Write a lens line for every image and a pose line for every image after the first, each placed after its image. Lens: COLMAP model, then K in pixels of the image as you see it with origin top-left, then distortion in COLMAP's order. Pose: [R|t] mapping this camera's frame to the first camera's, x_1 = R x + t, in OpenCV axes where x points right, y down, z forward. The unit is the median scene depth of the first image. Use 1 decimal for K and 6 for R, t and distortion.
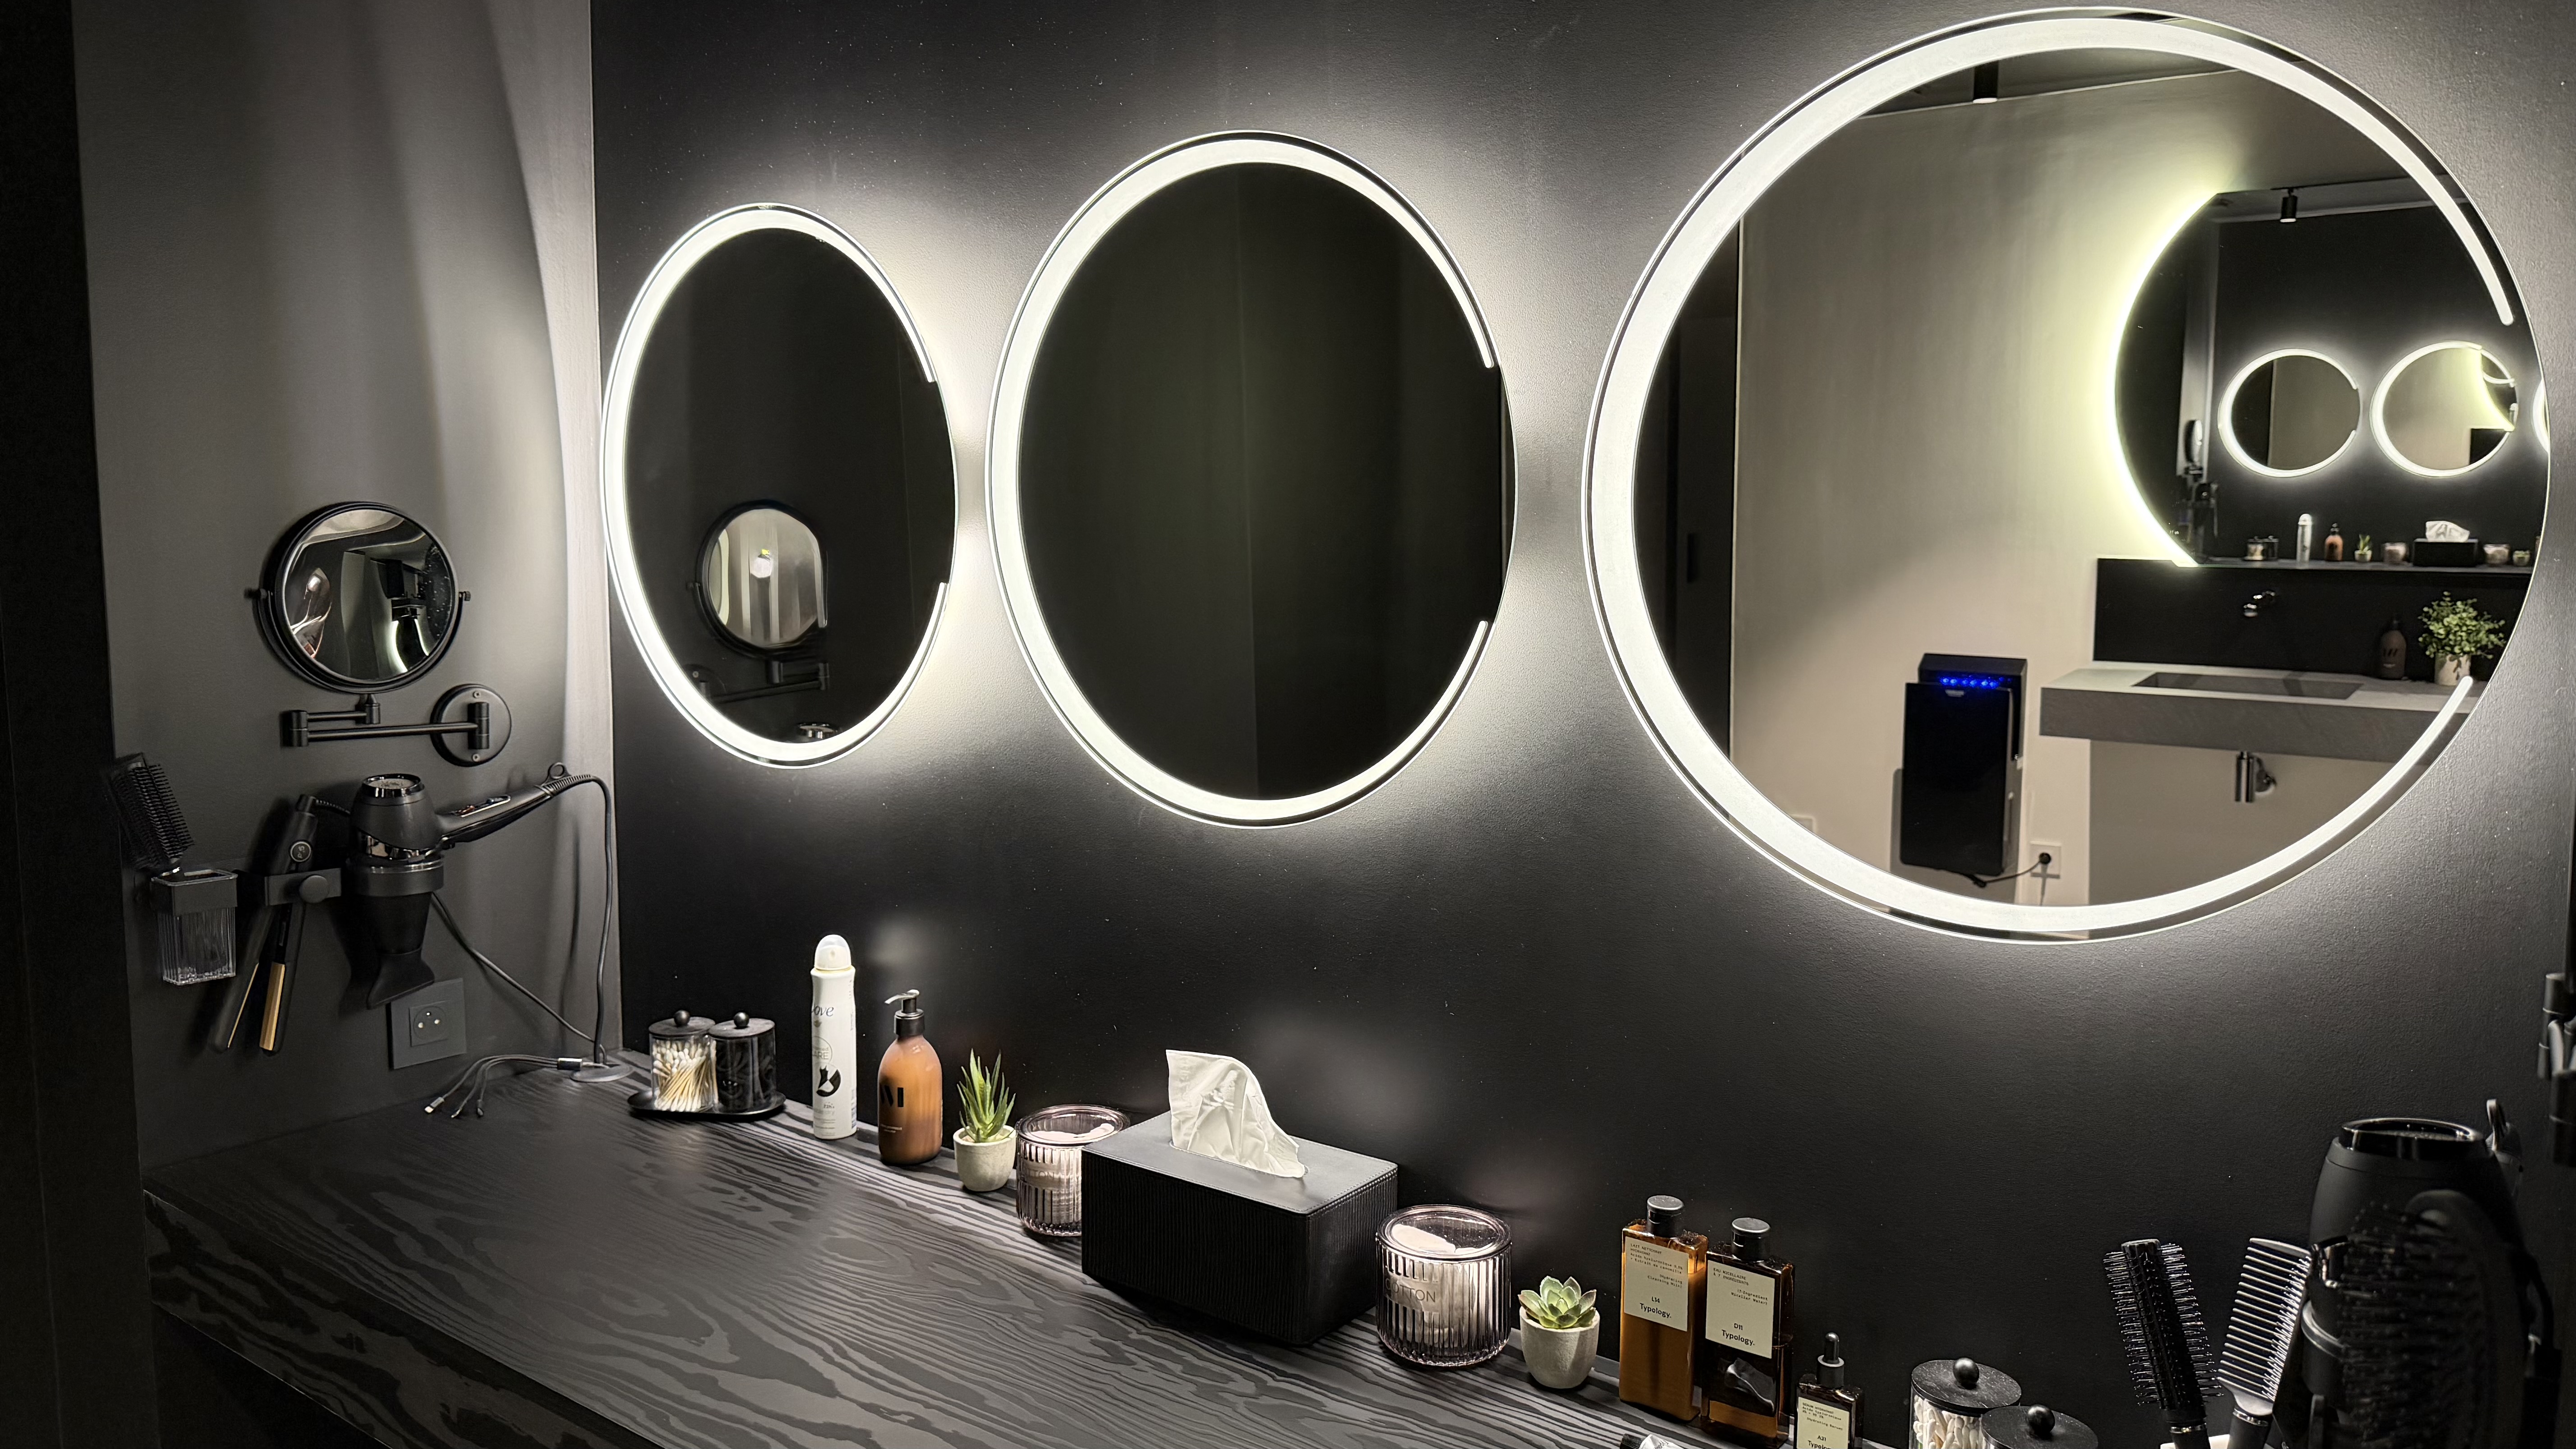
lens RADIAL K [[1743.1, 0, 1293.6], [0, 1743.1, 712.3], [0, 0, 1]] dist [0.010241, 0.000946]
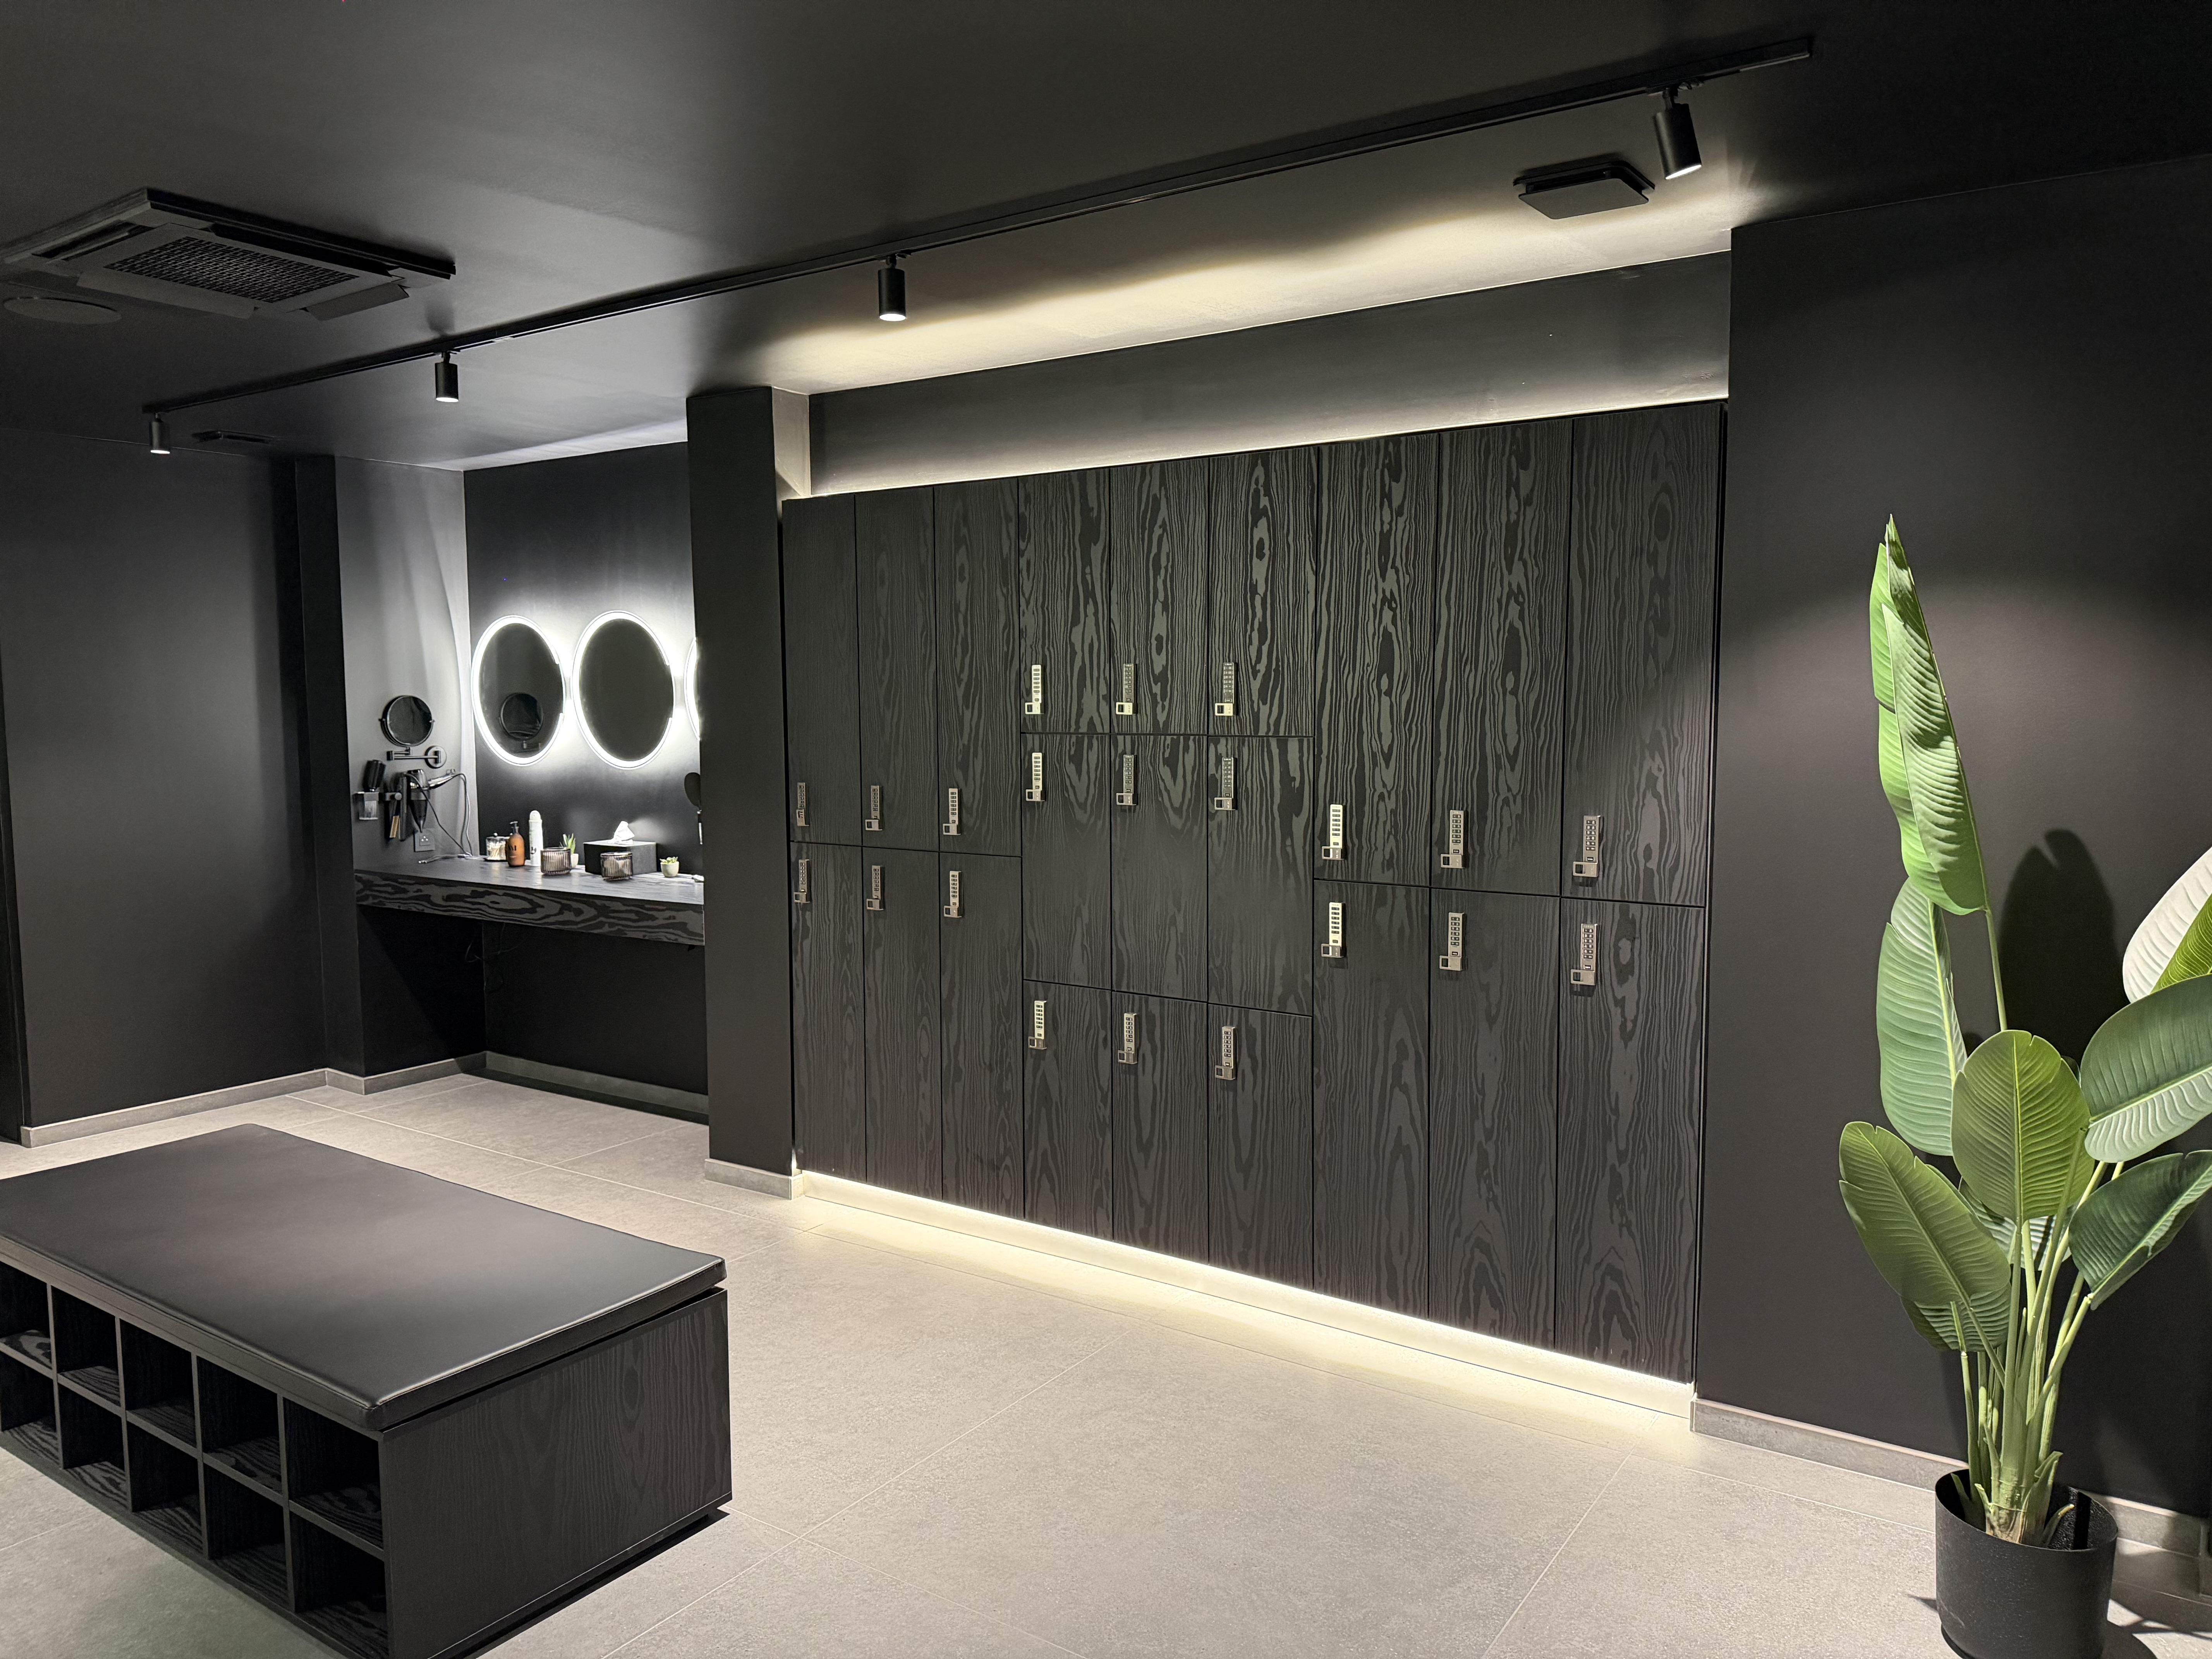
lens RADIAL K [[1561.0, 0, 1102.2], [0, 1561.0, 837.6], [0, 0, 1]] dist [-0.009304, -0.001043]
pose [[0.999947, -0.006311, 0.008090, 0.867097], [0.006347, 0.999970, -0.004398, 0.196495], [-0.008062, 0.004450, 0.999958, -2.202963]]
